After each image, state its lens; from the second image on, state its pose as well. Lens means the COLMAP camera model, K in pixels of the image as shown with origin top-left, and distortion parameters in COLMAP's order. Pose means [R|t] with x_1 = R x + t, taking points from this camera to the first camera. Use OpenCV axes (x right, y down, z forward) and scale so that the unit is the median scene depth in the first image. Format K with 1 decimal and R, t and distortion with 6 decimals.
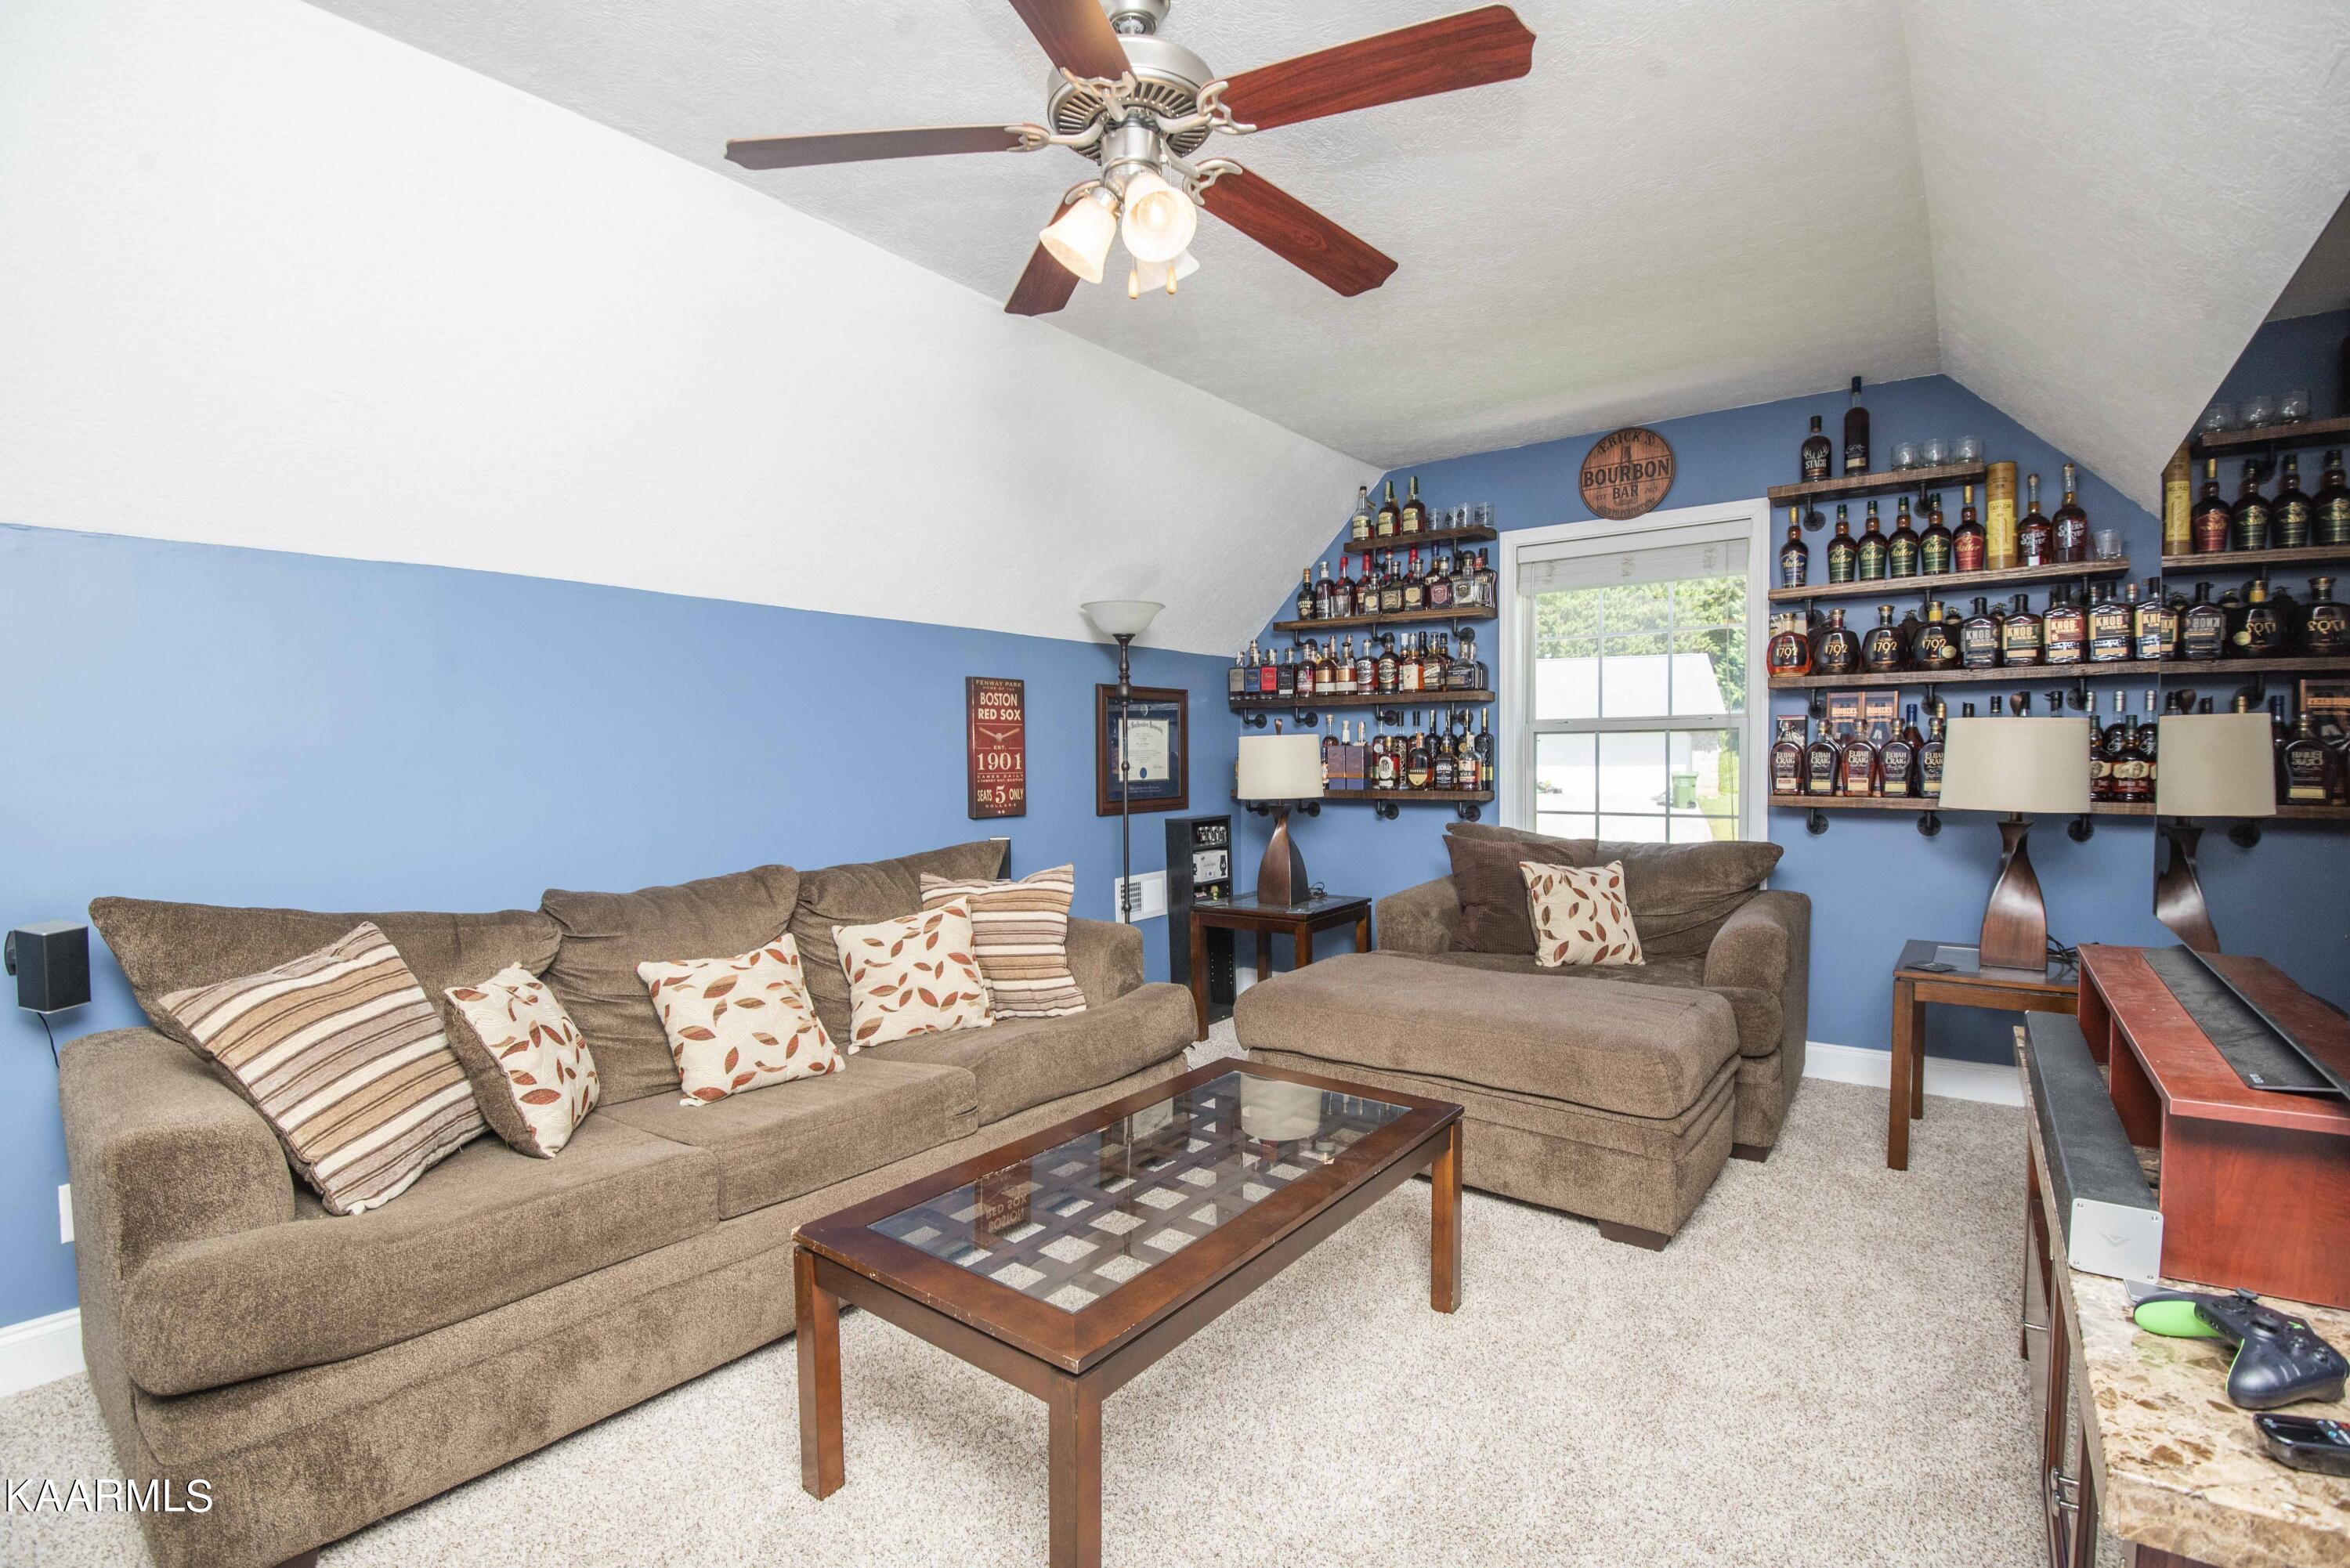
lens RADIAL K [[1070.9, 0, 1172.0], [0, 1070.9, 796.0], [0, 0, 1]] dist [-0.004352, -0.023031]
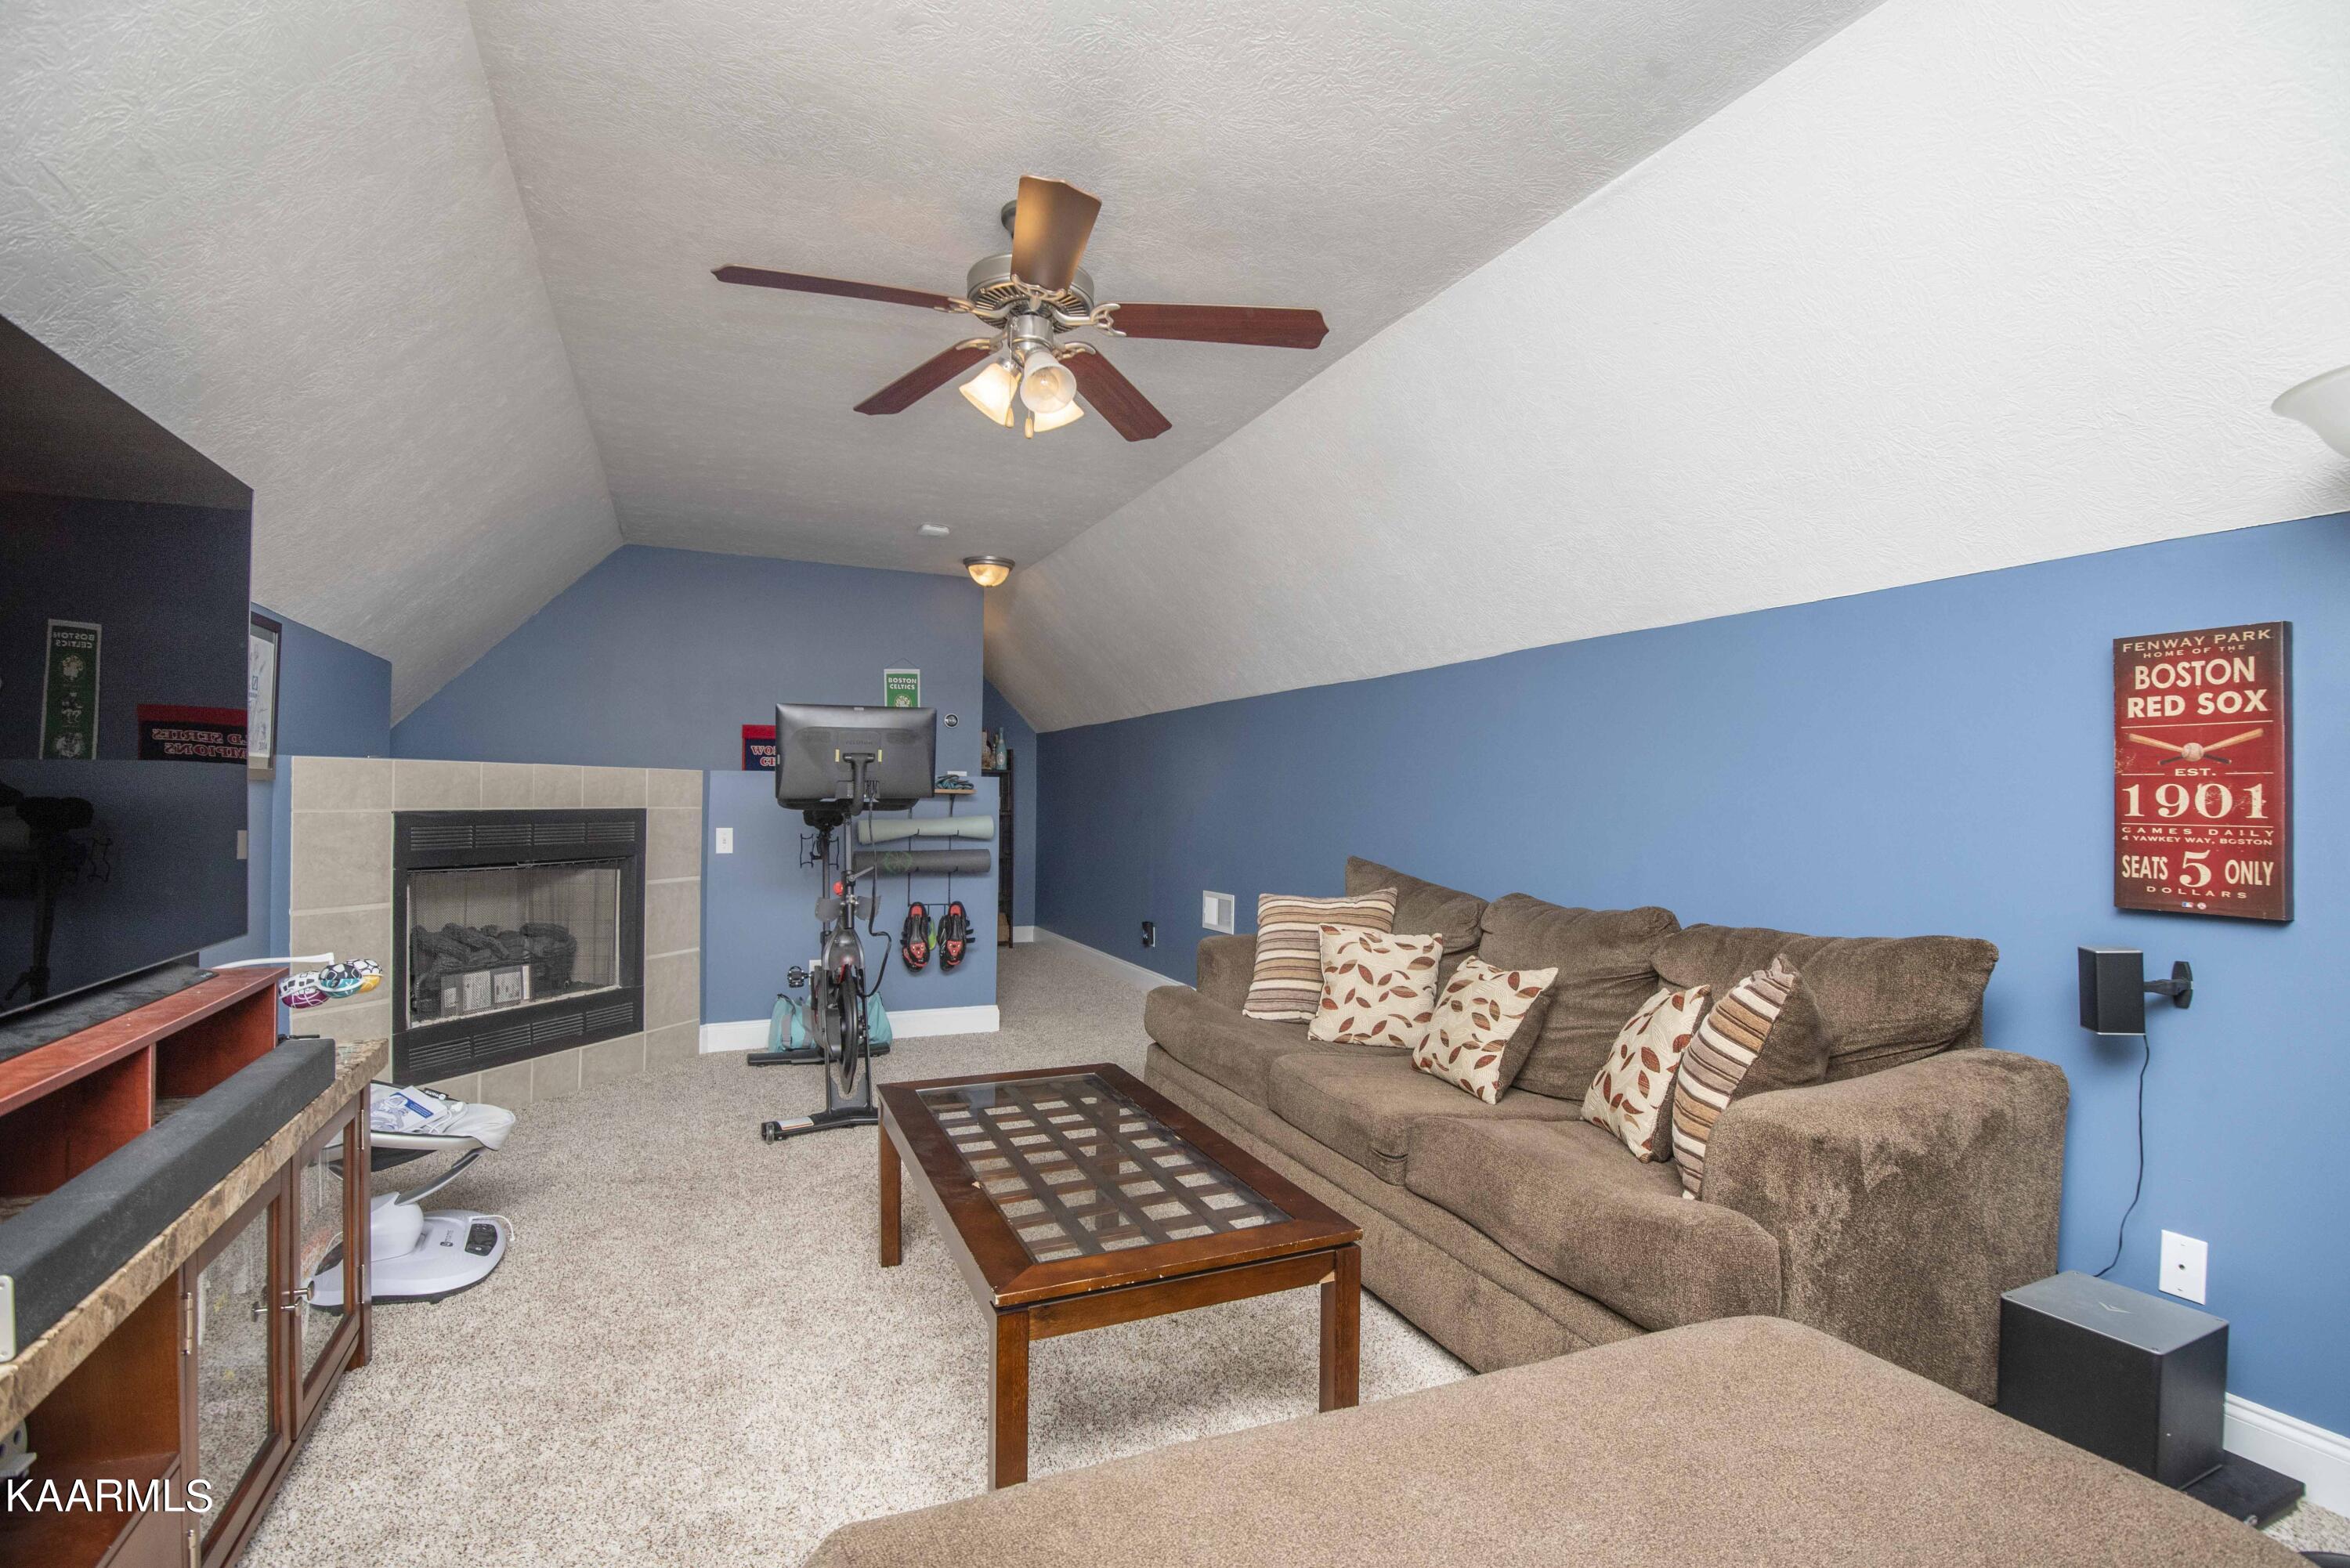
lens RADIAL K [[1070.9, 0, 1172.0], [0, 1070.9, 796.0], [0, 0, 1]] dist [-0.004352, -0.023031]
pose [[-0.473859, 0.012758, -0.880508, 0.478590], [-0.034751, 0.998845, 0.033174, -0.034406], [0.879915, 0.046319, -0.472869, 0.821946]]
